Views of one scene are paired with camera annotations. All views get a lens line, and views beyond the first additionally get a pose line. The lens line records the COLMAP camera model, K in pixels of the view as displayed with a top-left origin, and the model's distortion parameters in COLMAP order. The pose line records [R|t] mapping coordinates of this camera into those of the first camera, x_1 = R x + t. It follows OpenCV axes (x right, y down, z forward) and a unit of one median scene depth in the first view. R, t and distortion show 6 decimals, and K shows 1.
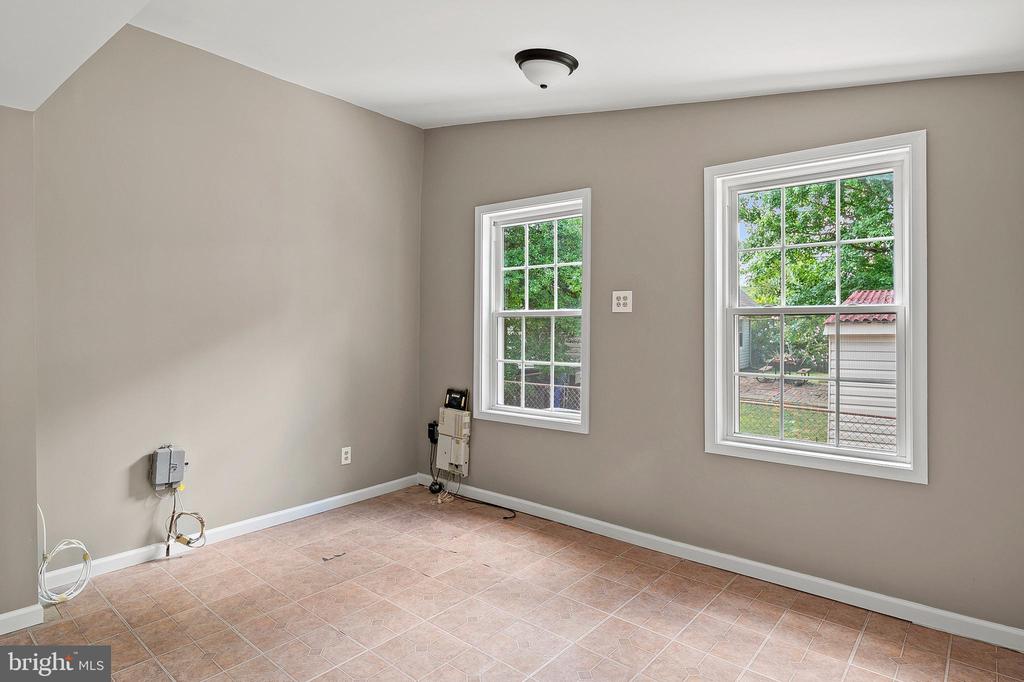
lens RADIAL K [[560.6, 0, 507.6], [0, 560.6, 322.1], [0, 0, 1]] dist [0.001736, -0.001754]
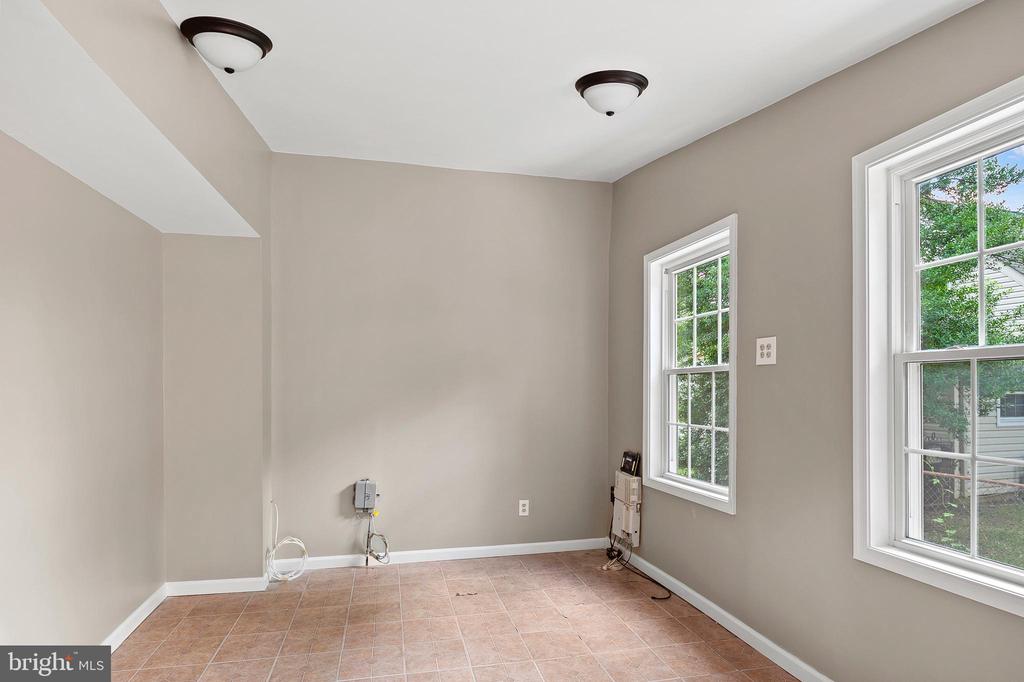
lens RADIAL K [[562.7, 0, 509.1], [0, 562.7, 390.2], [0, 0, 1]] dist [0.002733, -0.000139]
pose [[0.808192, 0.000478, -0.588919, 0.350085], [0.002219, 0.999990, 0.003857, 0.013225], [0.588915, -0.004424, 0.808183, 0.139870]]
